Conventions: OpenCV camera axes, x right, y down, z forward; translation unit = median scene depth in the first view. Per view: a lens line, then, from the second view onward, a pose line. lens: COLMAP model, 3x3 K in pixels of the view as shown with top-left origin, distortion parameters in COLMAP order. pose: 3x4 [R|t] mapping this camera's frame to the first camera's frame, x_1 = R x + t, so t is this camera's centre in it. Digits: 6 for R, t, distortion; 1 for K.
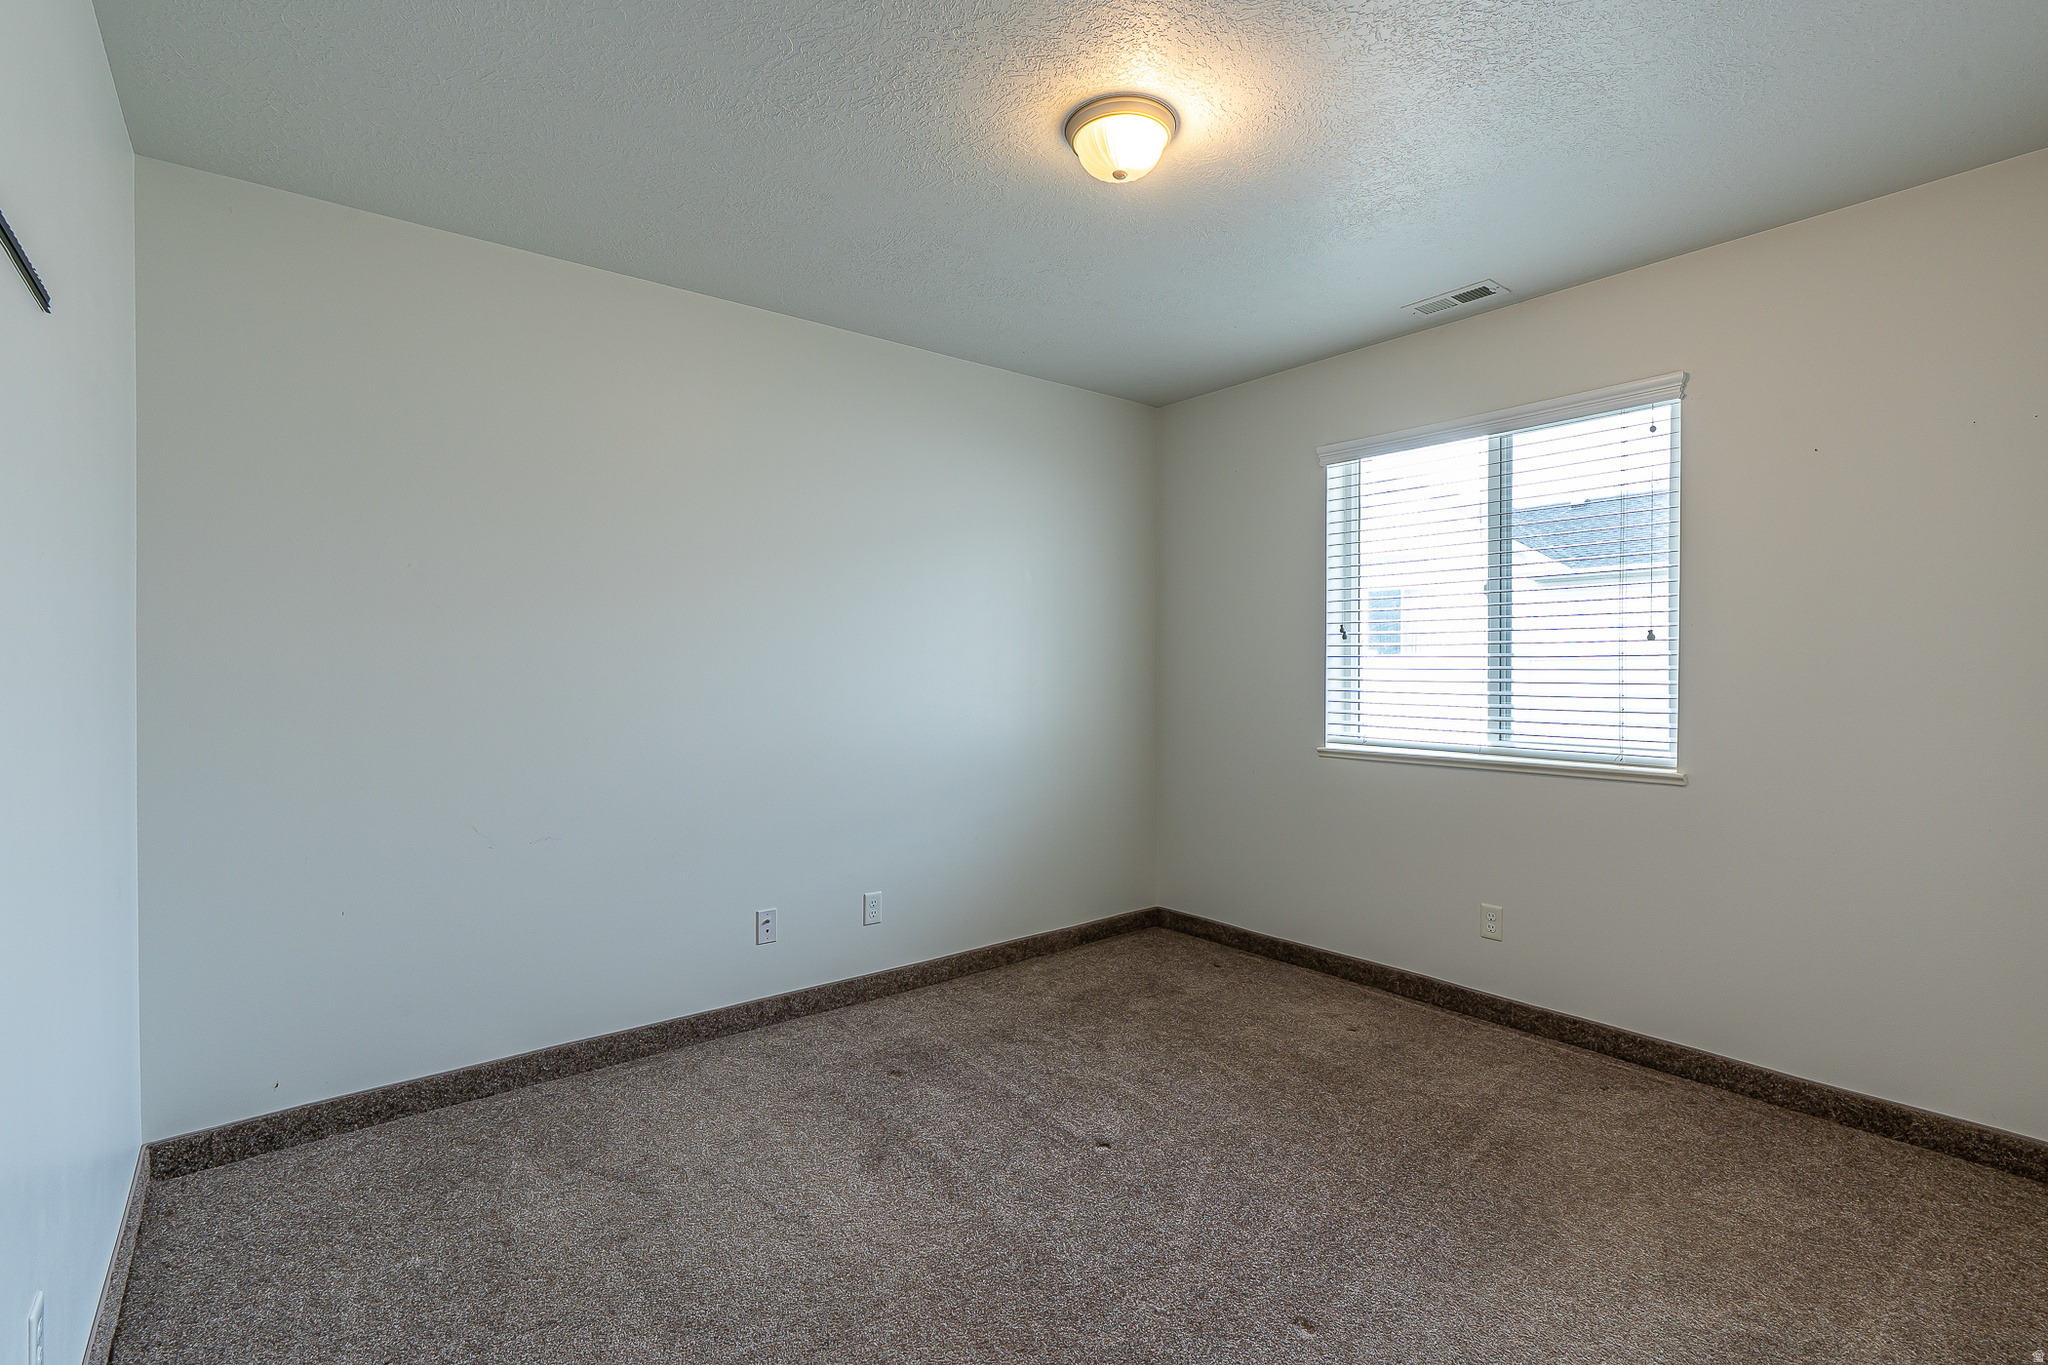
lens RADIAL K [[912.1, 0, 1016.4], [0, 912.1, 669.4], [0, 0, 1]] dist [-0.007616, 0.003033]
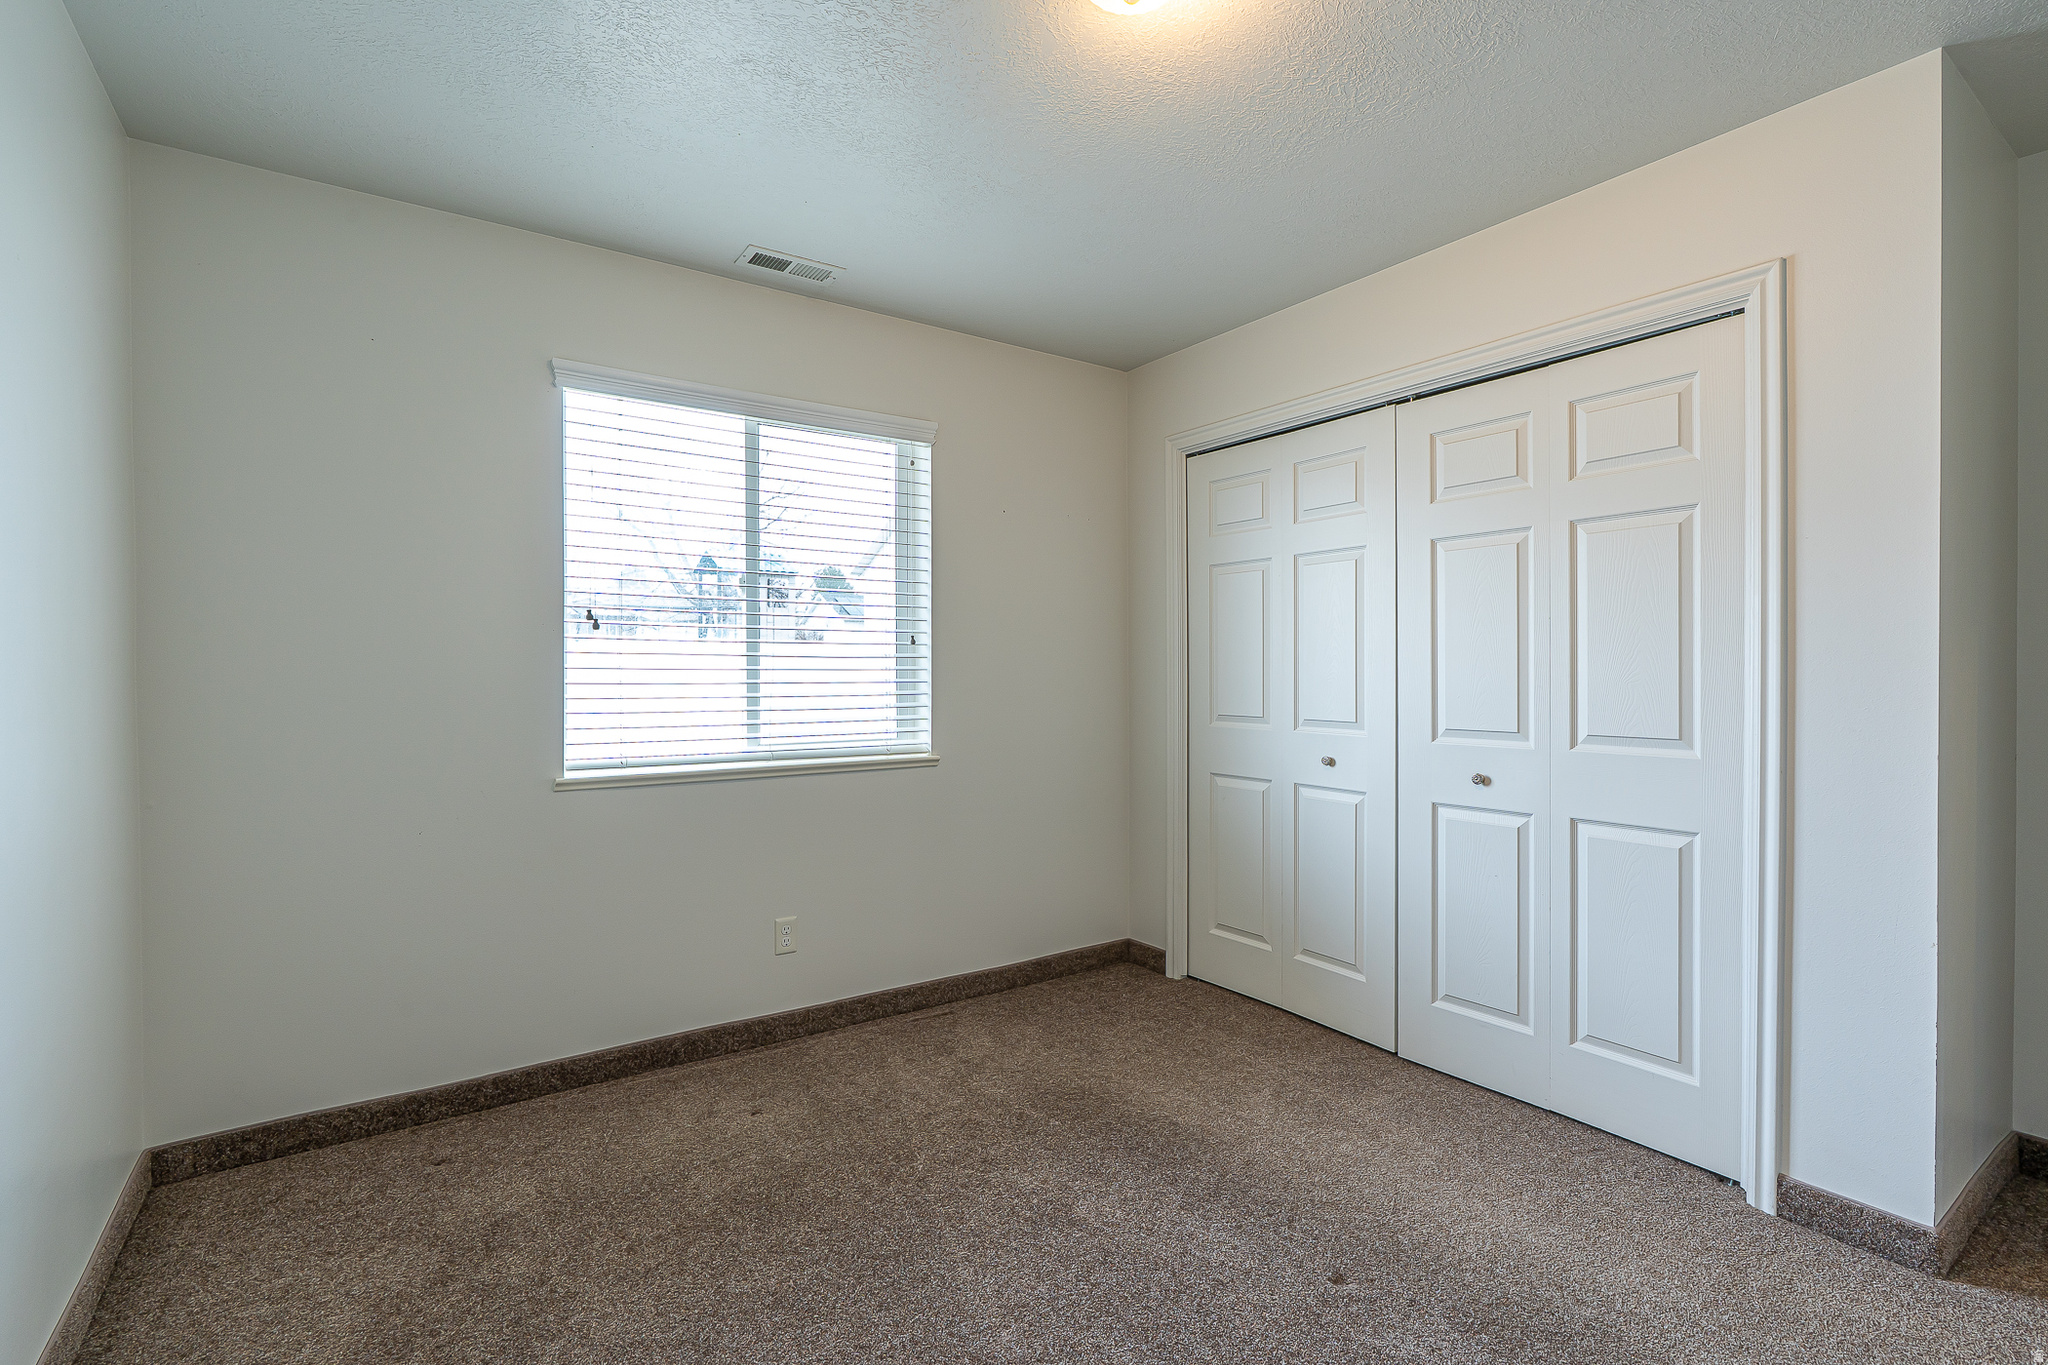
lens RADIAL K [[912.1, 0, 1032.1], [0, 912.1, 684.7], [0, 0, 1]] dist [-0.007616, 0.003033]
pose [[0.088361, -0.012511, 0.996010, -0.380300], [0.003432, 0.999919, 0.012256, 0.004884], [-0.996083, 0.002335, 0.088397, 0.628371]]
